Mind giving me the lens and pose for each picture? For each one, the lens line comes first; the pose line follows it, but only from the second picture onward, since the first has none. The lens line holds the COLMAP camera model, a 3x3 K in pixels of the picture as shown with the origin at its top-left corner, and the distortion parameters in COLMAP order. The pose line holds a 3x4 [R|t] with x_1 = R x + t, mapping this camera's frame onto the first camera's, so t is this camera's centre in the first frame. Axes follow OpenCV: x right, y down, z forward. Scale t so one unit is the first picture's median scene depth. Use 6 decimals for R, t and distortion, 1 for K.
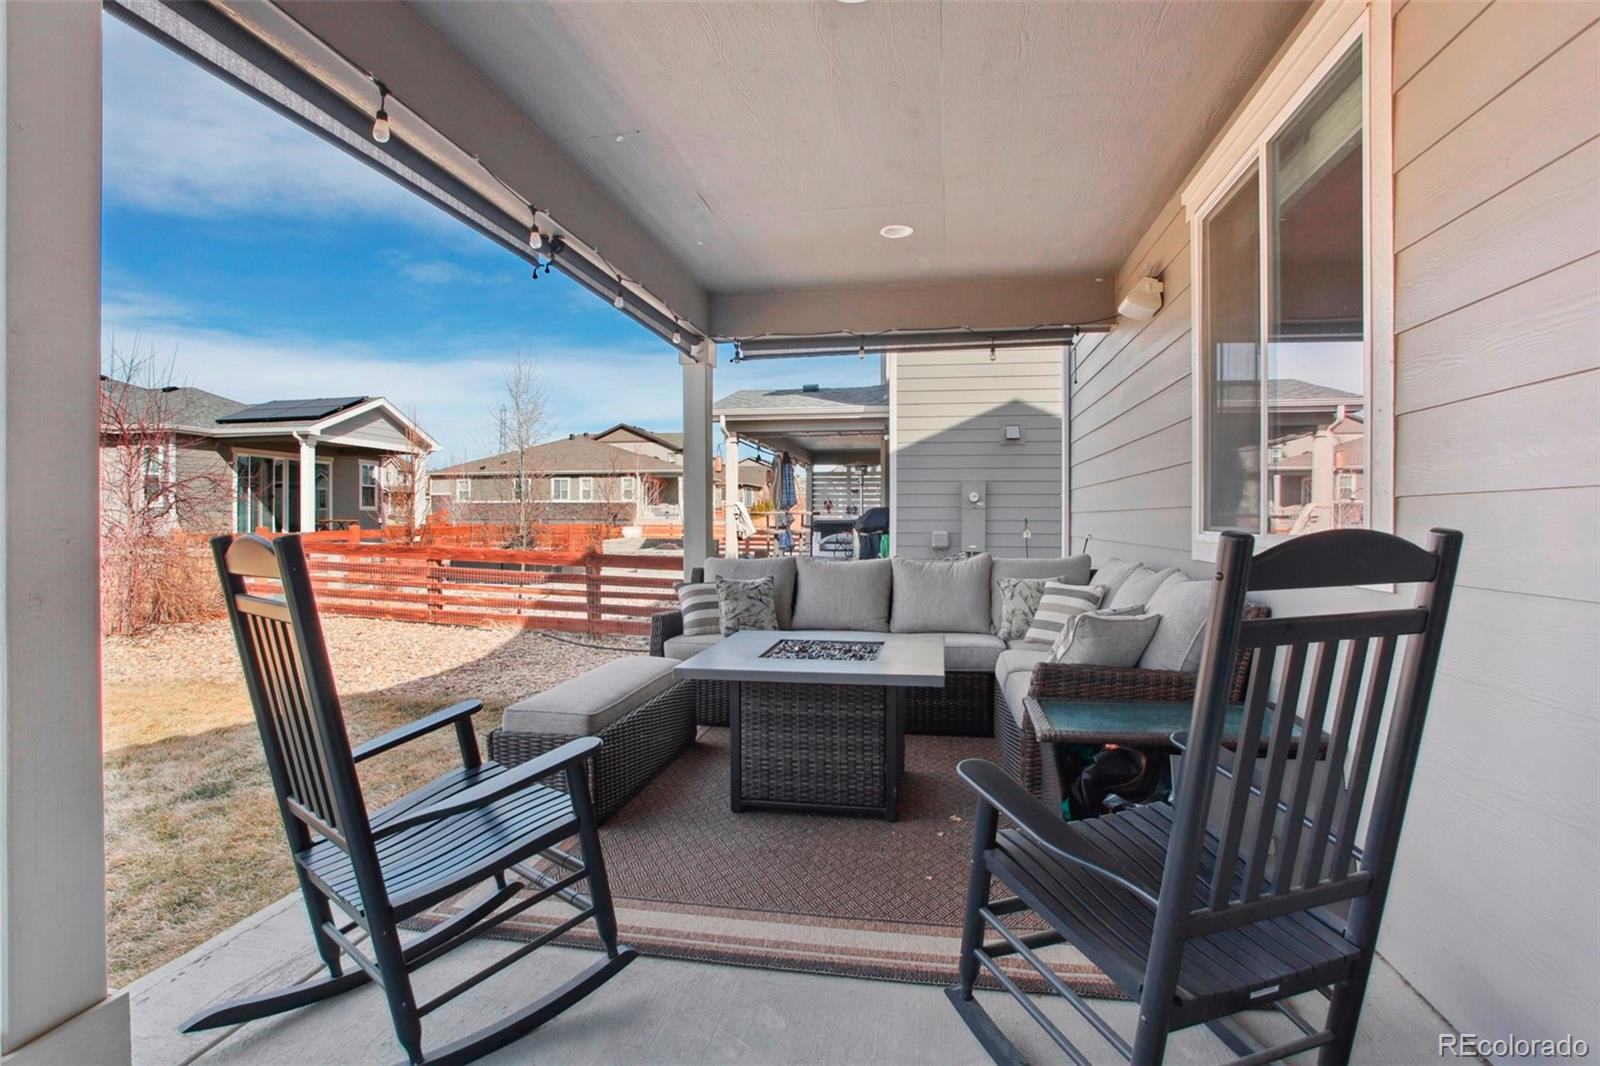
lens RADIAL K [[797.1, 0, 801.4], [0, 797.1, 531.3], [0, 0, 1]] dist [-0.052561, 0.026823]
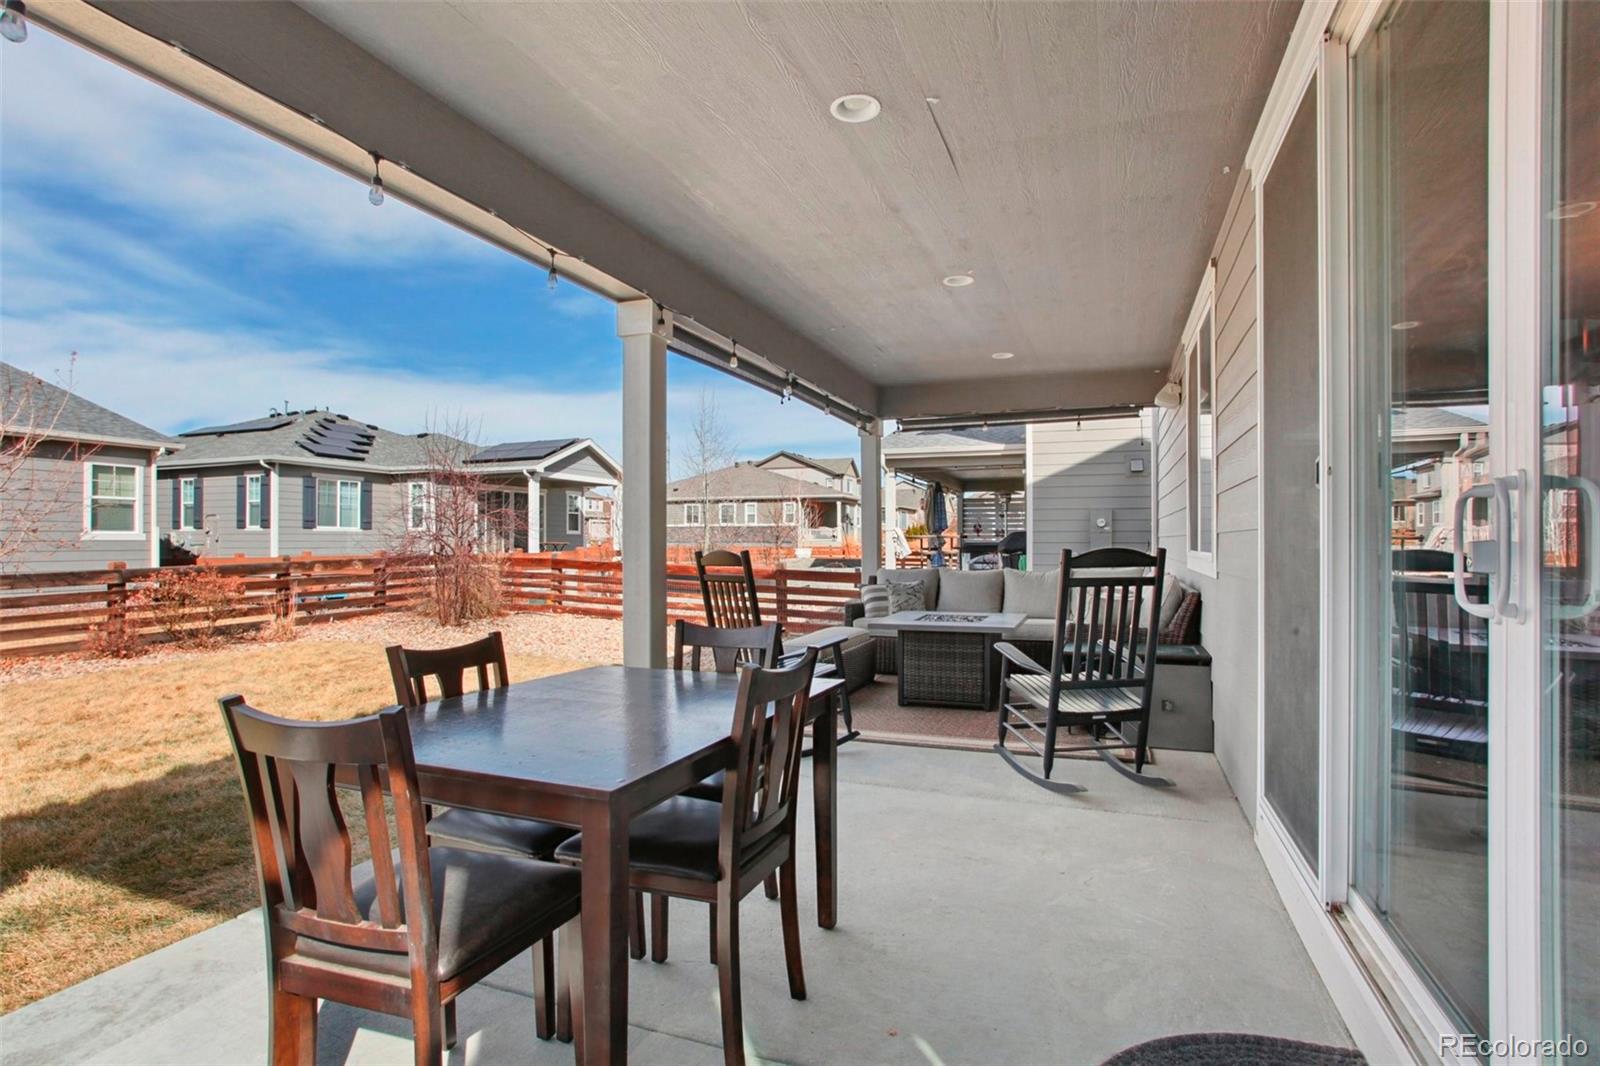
lens RADIAL K [[821.2, 0, 788.5], [0, 821.2, 531.4], [0, 0, 1]] dist [-0.028299, 0.000079]
pose [[0.979075, -0.004098, -0.203460, 0.010401], [-0.001349, 0.999645, -0.026624, 0.001693], [0.203497, 0.026342, 0.978721, -0.192646]]
